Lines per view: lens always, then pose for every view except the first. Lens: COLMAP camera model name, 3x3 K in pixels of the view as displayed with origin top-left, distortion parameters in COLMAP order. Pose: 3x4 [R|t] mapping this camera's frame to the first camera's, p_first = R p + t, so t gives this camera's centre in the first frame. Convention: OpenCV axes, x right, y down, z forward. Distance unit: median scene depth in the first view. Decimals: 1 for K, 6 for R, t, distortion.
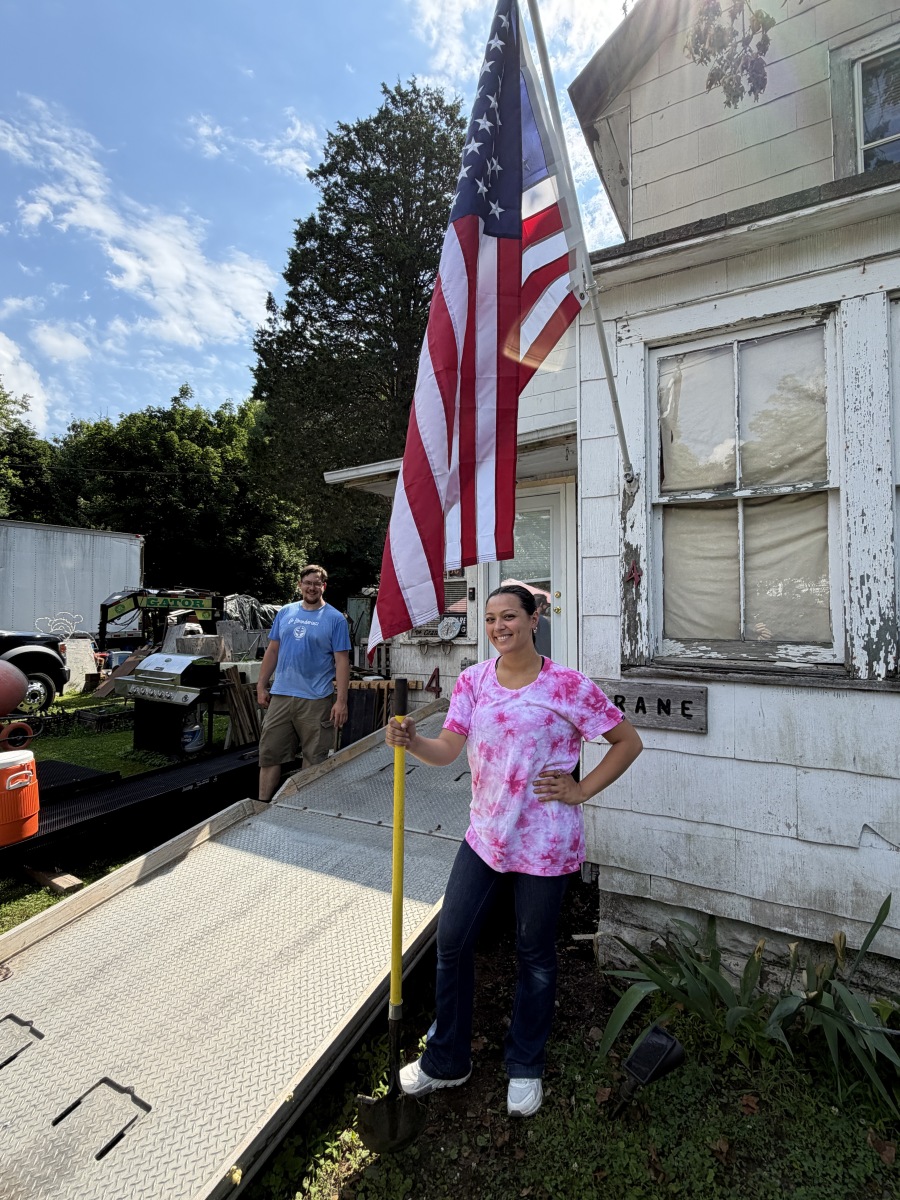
lens RADIAL K [[575.1, 0, 450.0], [0, 575.1, 600.0], [0, 0, 1]] dist [-0.001737, 0.000164]
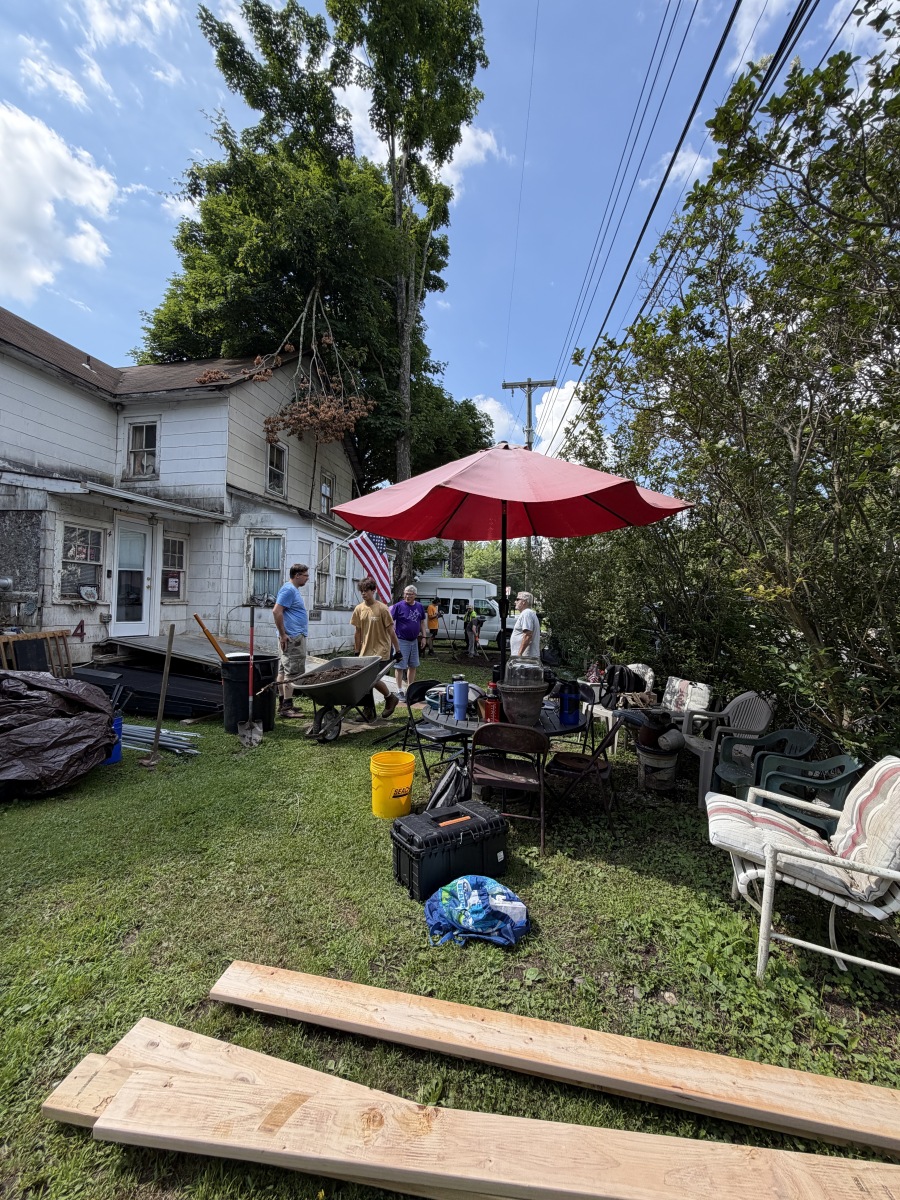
lens RADIAL K [[478.7, 0, 450.0], [0, 478.7, 600.0], [0, 0, 1]] dist [-0.000237, -0.000026]
pose [[-0.311948, 0.015432, 0.949974, -1.497826], [-0.057676, 0.997717, -0.035147, 0.053835], [-0.948347, -0.065754, -0.310345, 0.479657]]
